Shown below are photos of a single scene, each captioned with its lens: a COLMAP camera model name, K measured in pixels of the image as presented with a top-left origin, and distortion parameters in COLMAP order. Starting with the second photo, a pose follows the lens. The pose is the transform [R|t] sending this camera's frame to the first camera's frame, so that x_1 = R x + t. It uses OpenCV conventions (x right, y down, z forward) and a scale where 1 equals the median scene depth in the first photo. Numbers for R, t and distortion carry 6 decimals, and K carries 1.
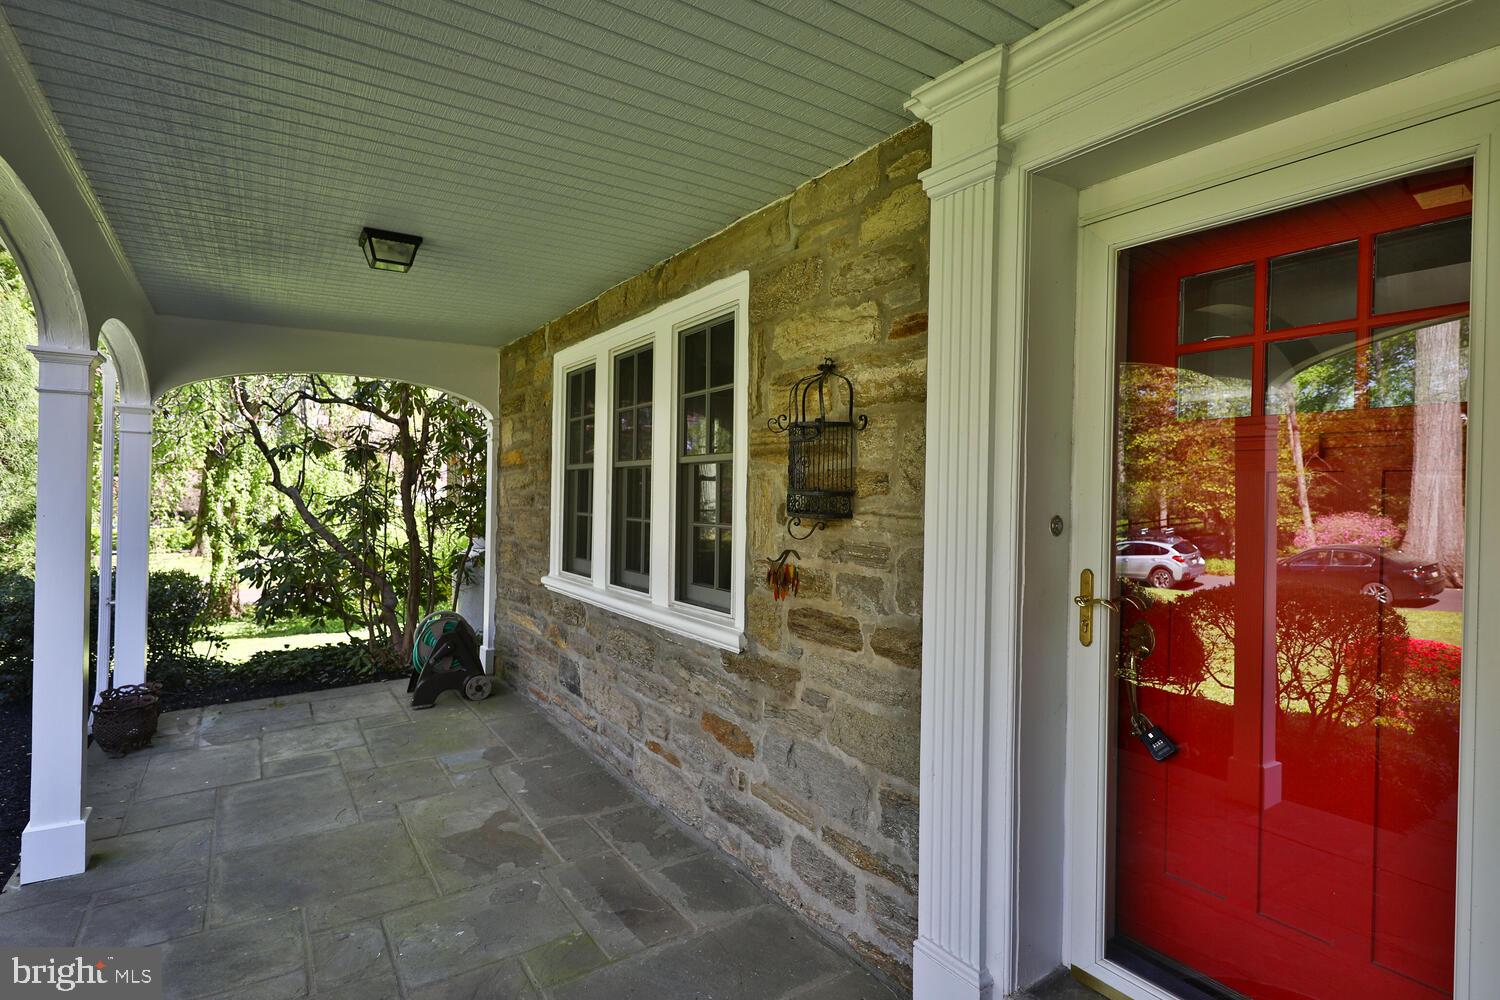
lens RADIAL K [[759.5, 0, 756.1], [0, 759.5, 497.0], [0, 0, 1]] dist [0.012362, 0.000393]
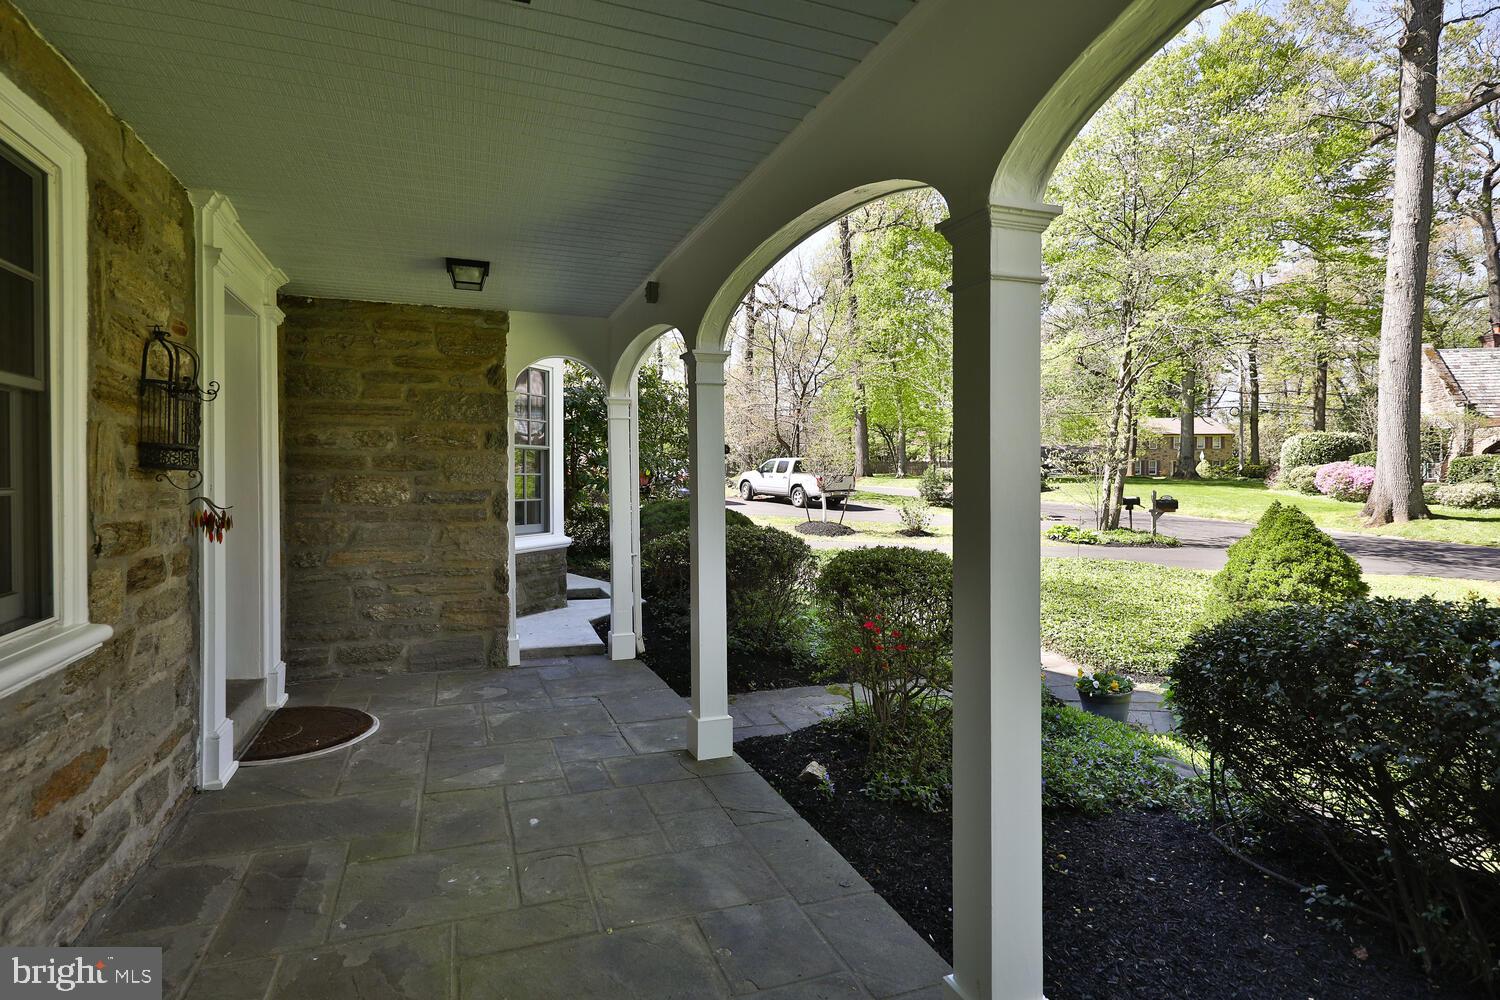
lens RADIAL K [[759.5, 0, 756.1], [0, 759.5, 497.0], [0, 0, 1]] dist [0.012362, 0.000393]
pose [[-0.977911, -0.020398, 0.208023, -0.945298], [-0.012916, 0.999222, 0.037264, 0.014033], [-0.208622, 0.033754, -0.977414, 1.815991]]
